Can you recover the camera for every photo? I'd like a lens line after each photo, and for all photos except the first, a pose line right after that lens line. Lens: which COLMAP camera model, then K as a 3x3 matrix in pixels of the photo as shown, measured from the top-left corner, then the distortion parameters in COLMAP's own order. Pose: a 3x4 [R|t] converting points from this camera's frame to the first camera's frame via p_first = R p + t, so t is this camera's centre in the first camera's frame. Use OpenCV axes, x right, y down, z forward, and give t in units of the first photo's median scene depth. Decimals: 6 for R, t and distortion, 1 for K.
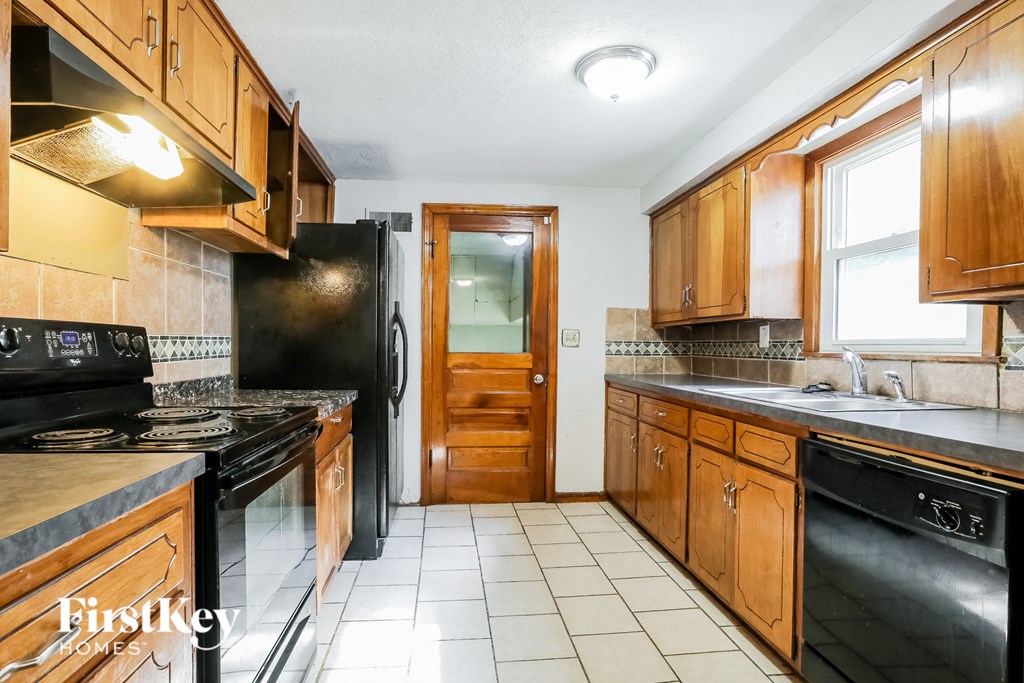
lens RADIAL K [[493.8, 0, 522.9], [0, 493.8, 353.0], [0, 0, 1]] dist [-0.010111, 0.001157]
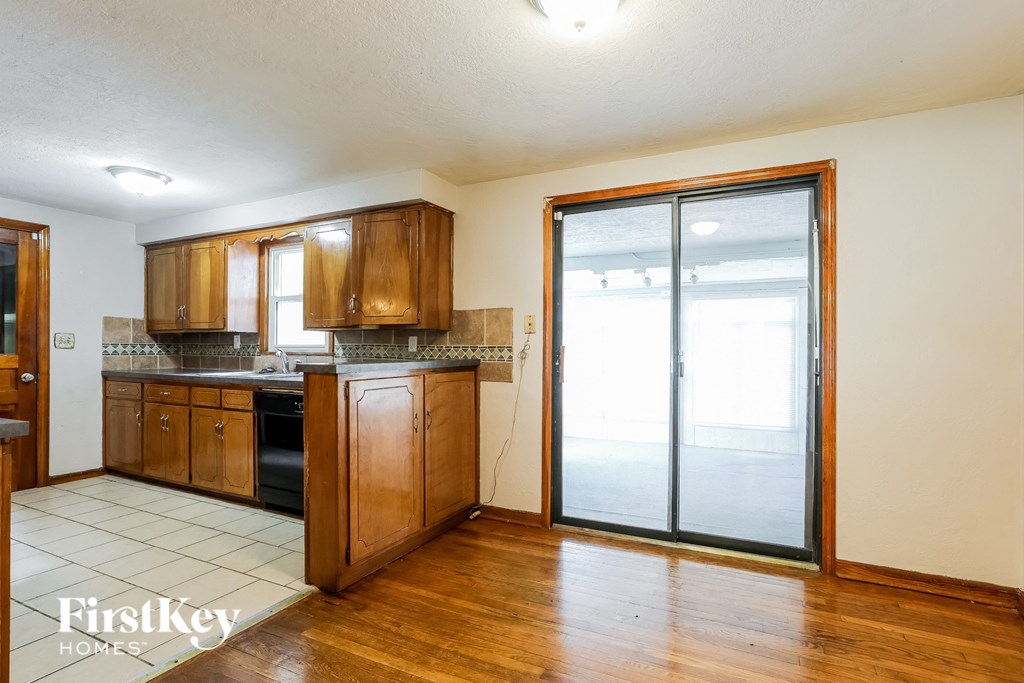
lens RADIAL K [[493.8, 0, 522.9], [0, 493.8, 353.0], [0, 0, 1]] dist [-0.010111, 0.001157]
pose [[0.555742, -0.011272, 0.831278, -0.336577], [0.008906, 0.999931, 0.007605, -0.000833], [-0.831307, 0.003177, 0.555805, -0.688389]]
